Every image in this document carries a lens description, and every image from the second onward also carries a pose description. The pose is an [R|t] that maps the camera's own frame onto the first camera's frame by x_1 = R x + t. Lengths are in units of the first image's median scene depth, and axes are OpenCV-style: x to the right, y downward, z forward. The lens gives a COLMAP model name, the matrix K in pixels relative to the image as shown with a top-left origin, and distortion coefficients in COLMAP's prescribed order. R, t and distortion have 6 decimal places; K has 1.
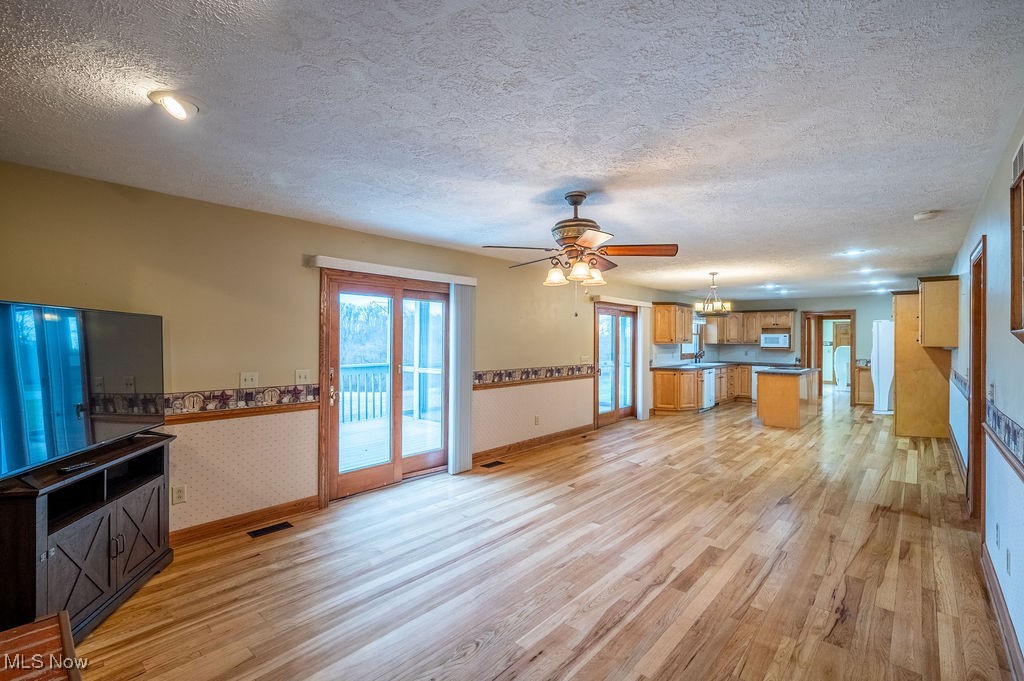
lens RADIAL K [[458.5, 0, 514.0], [0, 458.5, 337.1], [0, 0, 1]] dist [0.002081, 0.000033]
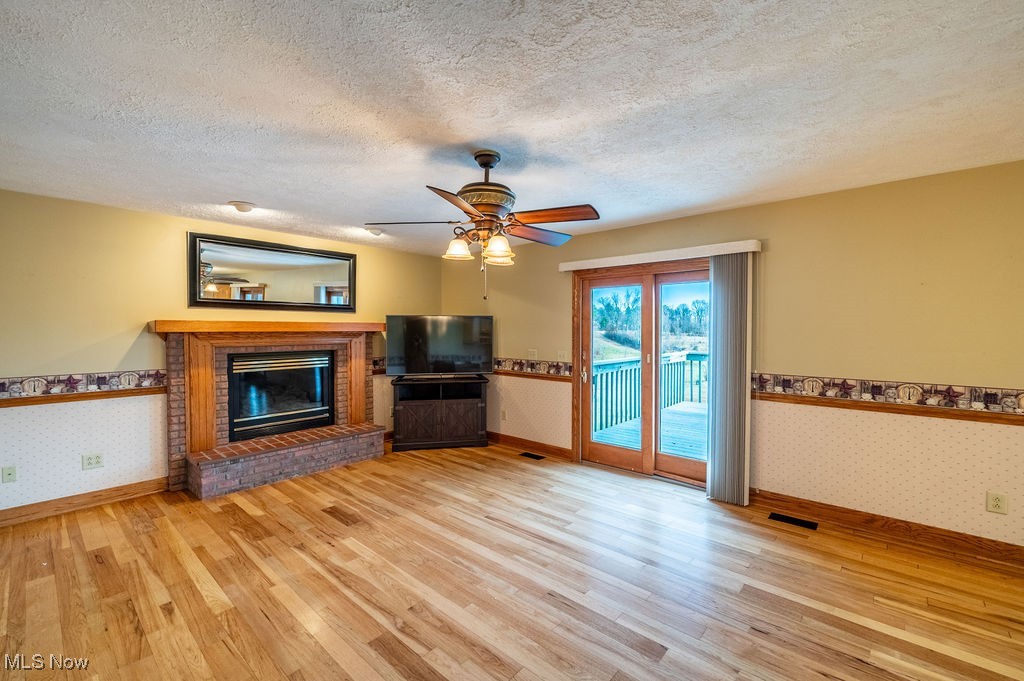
lens RADIAL K [[415.9, 0, 515.2], [0, 415.9, 338.1], [0, 0, 1]] dist [0.001099, 0.000036]
pose [[0.019012, 0.021502, -0.999588, 0.772370], [0.008644, 0.999728, 0.021670, 0.006957], [0.999782, -0.009053, 0.018820, 0.881570]]
